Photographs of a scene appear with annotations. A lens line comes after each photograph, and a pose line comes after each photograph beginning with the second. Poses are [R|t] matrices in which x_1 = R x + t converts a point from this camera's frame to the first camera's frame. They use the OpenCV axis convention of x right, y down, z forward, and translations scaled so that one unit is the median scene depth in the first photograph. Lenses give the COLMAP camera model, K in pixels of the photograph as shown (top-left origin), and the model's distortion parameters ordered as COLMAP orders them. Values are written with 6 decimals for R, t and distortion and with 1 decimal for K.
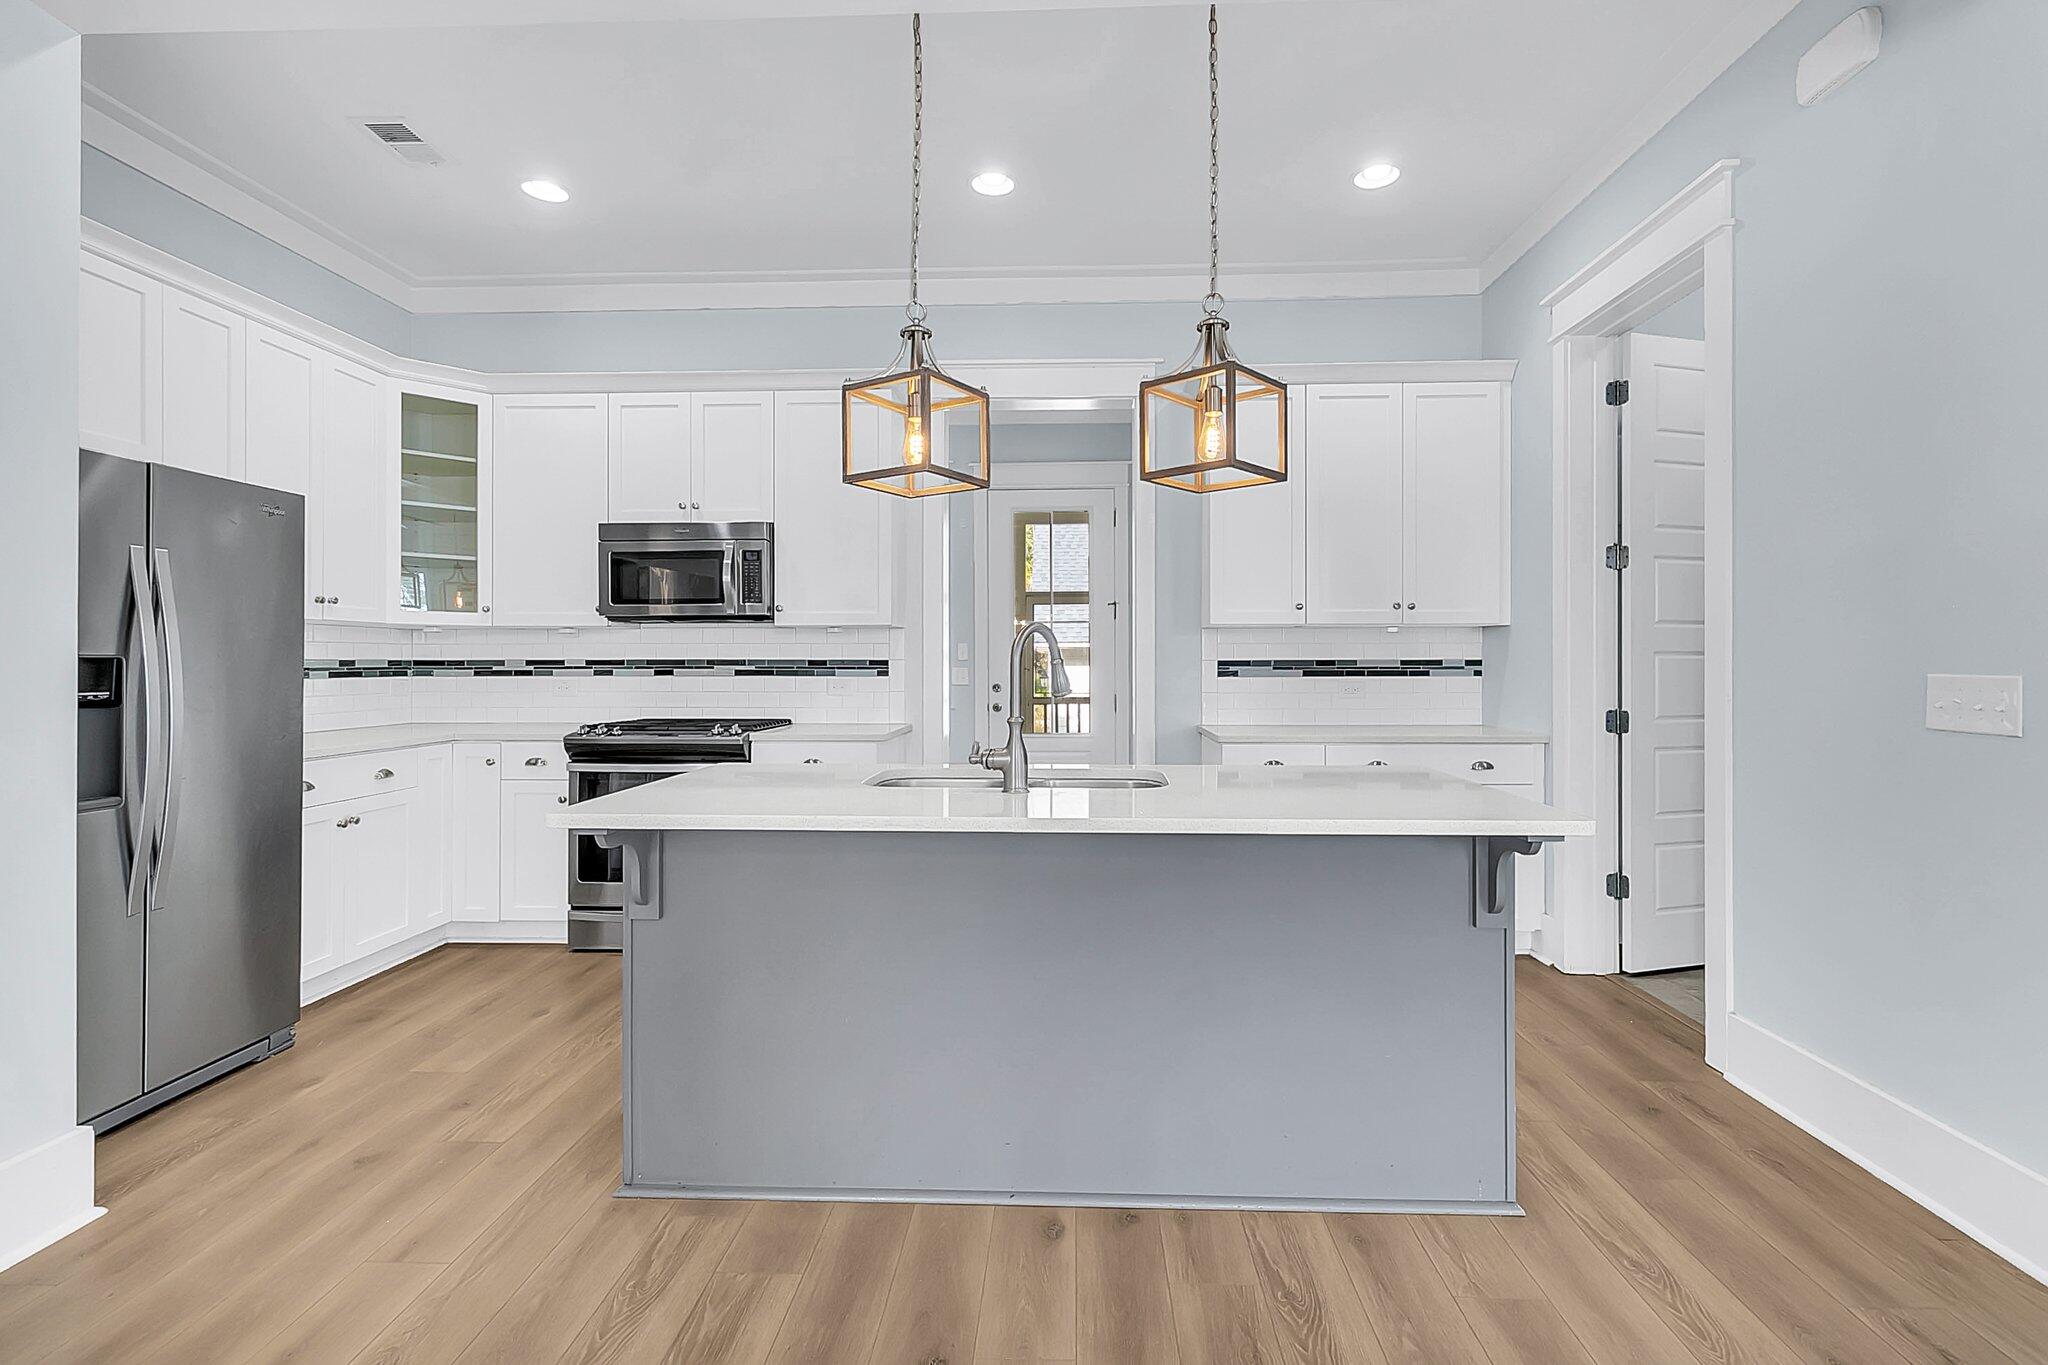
lens RADIAL K [[965.2, 0, 1036.9], [0, 965.2, 660.2], [0, 0, 1]] dist [0.001858, 0.000564]
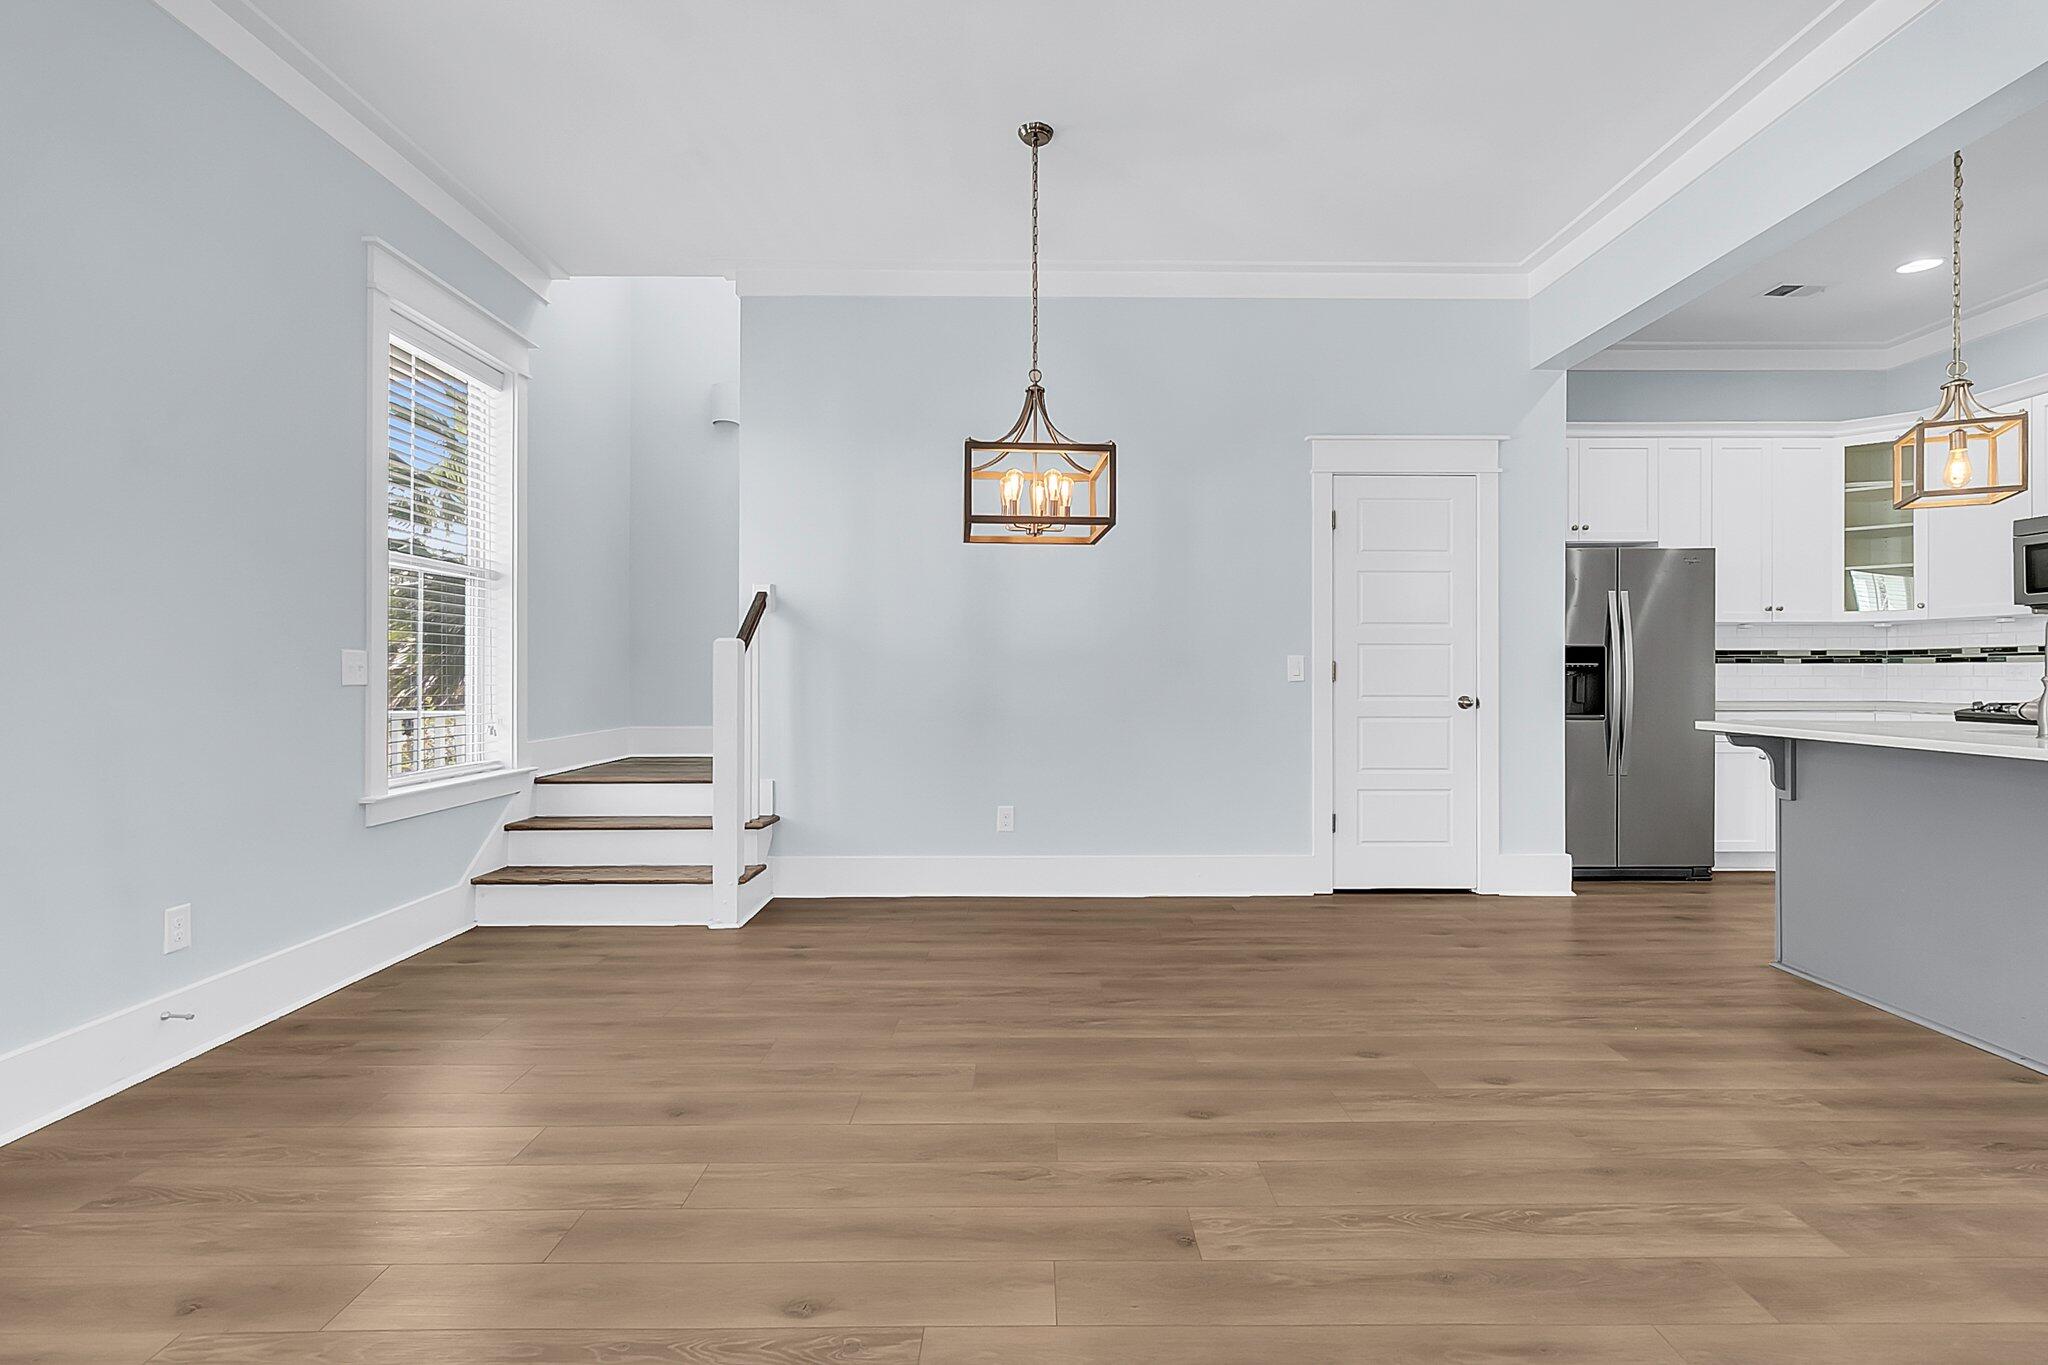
lens RADIAL K [[952.8, 0, 1040.1], [0, 952.8, 664.6], [0, 0, 1]] dist [0.004663, 0.000533]
pose [[0.053249, -0.006329, -0.998561, 0.557587], [0.003365, 0.999975, -0.006158, 0.023763], [0.998576, -0.003033, 0.053269, -0.163089]]
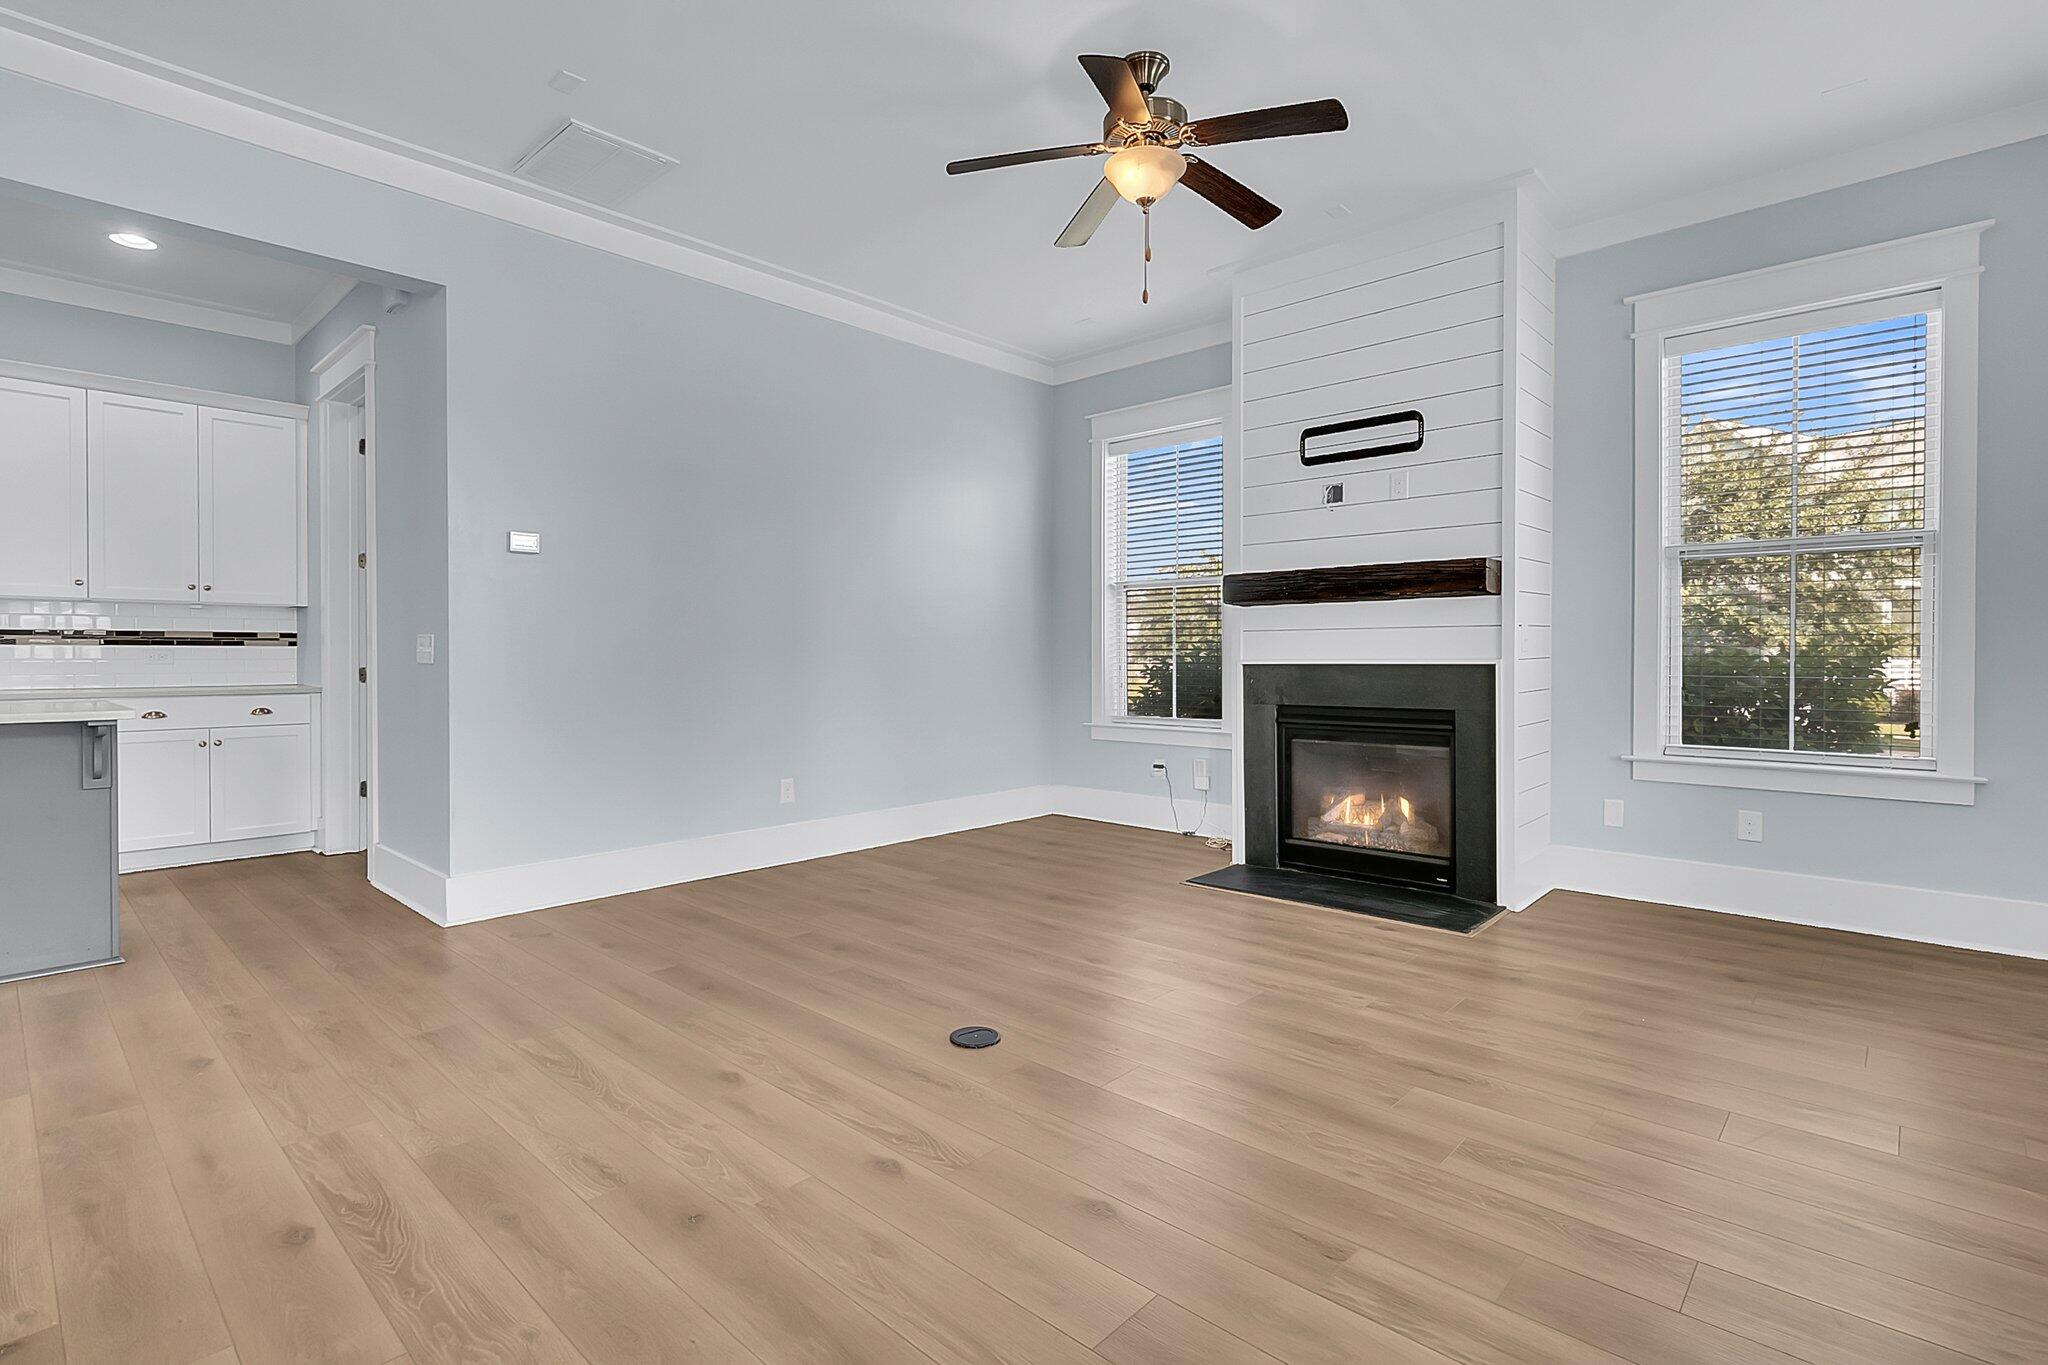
lens RADIAL K [[965.2, 0, 1036.9], [0, 965.2, 660.2], [0, 0, 1]] dist [0.001858, 0.000564]
pose [[0.641951, -0.002529, 0.766741, 0.113472], [-0.003365, 0.999976, 0.006115, 0.024550], [-0.766738, -0.006506, 0.641927, -0.578823]]
